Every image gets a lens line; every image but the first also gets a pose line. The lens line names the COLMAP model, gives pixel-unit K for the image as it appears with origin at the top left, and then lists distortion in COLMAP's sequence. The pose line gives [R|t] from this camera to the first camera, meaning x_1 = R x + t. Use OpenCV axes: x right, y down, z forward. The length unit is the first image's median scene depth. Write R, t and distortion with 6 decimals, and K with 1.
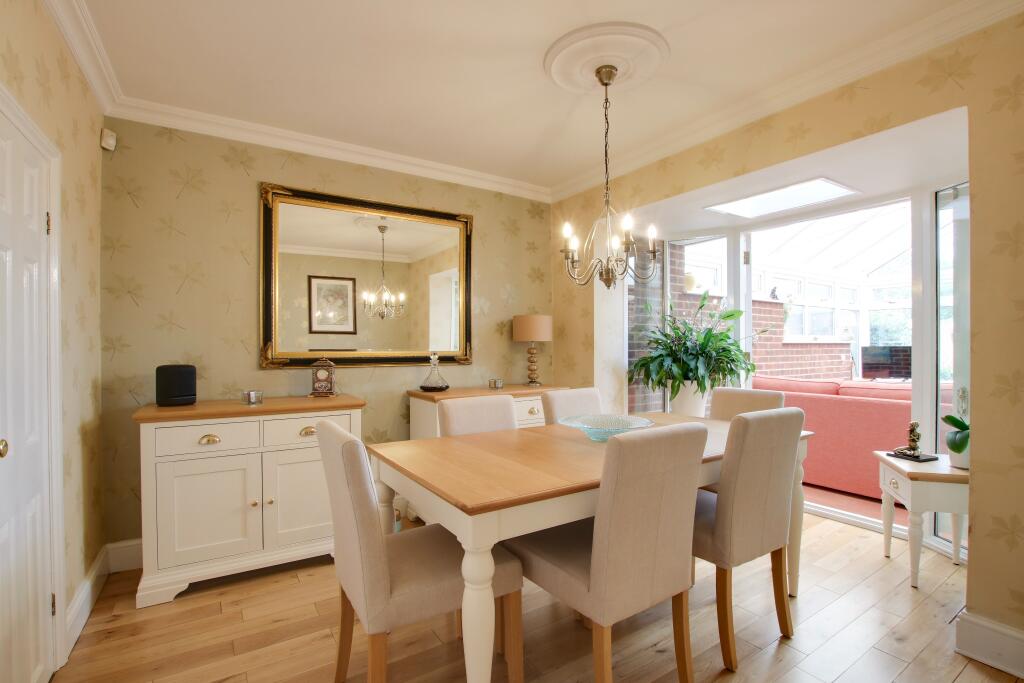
lens RADIAL K [[474.2, 0, 512.0], [0, 474.2, 341.5], [0, 0, 1]] dist [-0.001942, -0.000229]
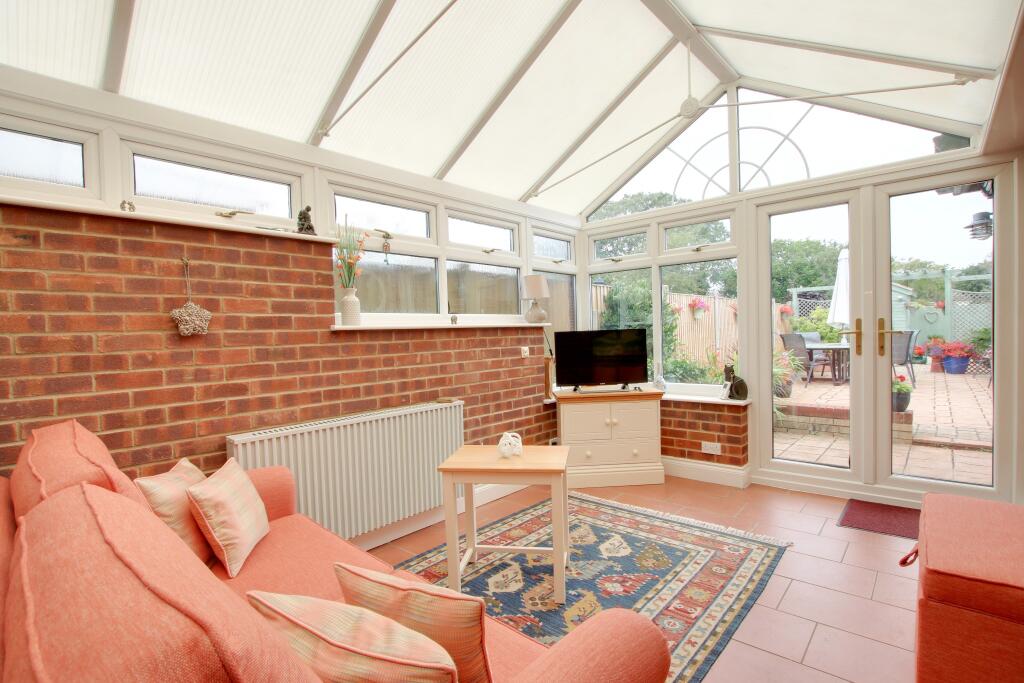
lens RADIAL K [[492.2, 0, 512.0], [0, 492.2, 341.5], [0, 0, 1]] dist [-0.000097, -0.000011]
pose [[0.964620, -0.032652, 0.261615, 0.556724], [0.026863, 0.999309, 0.025672, 0.005732], [-0.262273, -0.017736, 0.964831, 0.451052]]
